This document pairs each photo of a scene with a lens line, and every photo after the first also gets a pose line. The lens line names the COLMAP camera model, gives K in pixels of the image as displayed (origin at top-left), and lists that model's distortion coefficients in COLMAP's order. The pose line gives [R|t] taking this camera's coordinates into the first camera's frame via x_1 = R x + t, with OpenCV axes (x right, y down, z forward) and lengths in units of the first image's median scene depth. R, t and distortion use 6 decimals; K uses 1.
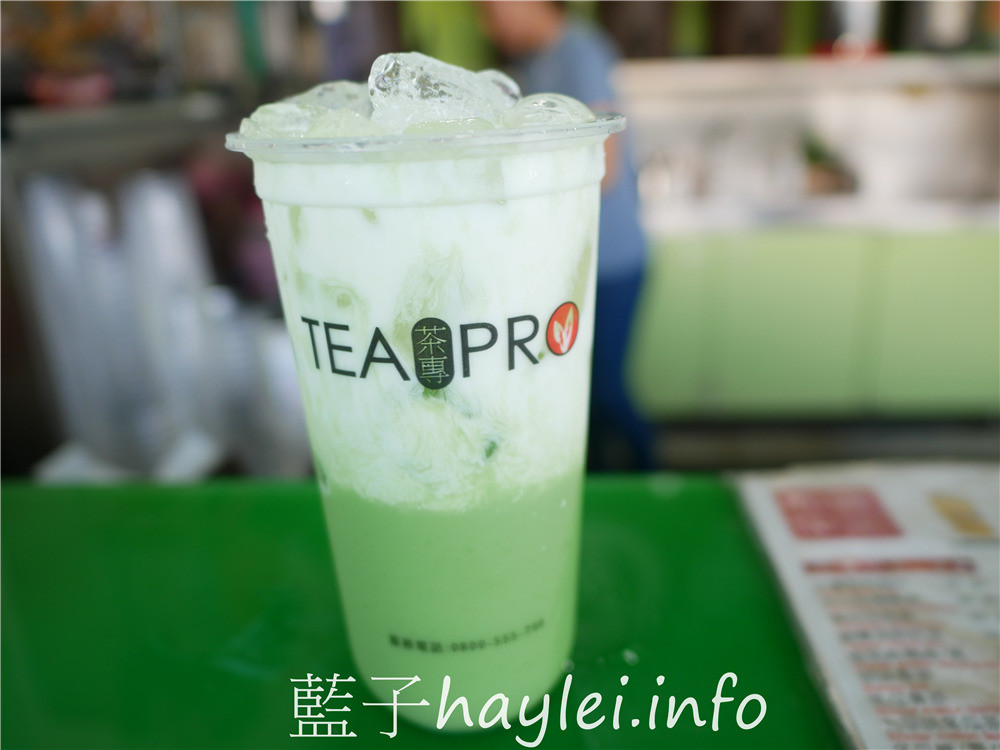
lens RADIAL K [[861.9, 0, 500.0], [0, 861.9, 375.0], [0, 0, 1]] dist [-0.058137, 0.003041]
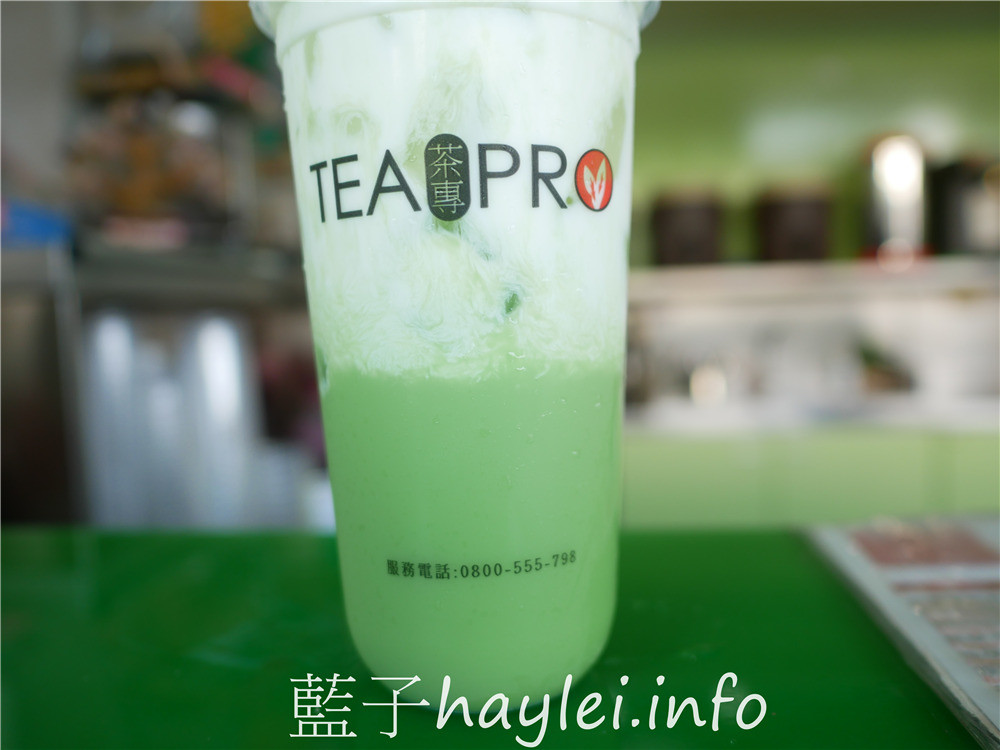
lens RADIAL K [[861.9, 0, 500.0], [0, 861.9, 375.0], [0, 0, 1]] dist [-0.058137, 0.003041]
pose [[0.997781, 0.009990, -0.065831, 0.036363], [-0.026466, 0.966729, -0.254429, 0.383793], [0.061099, 0.255607, 0.964848, 0.182448]]
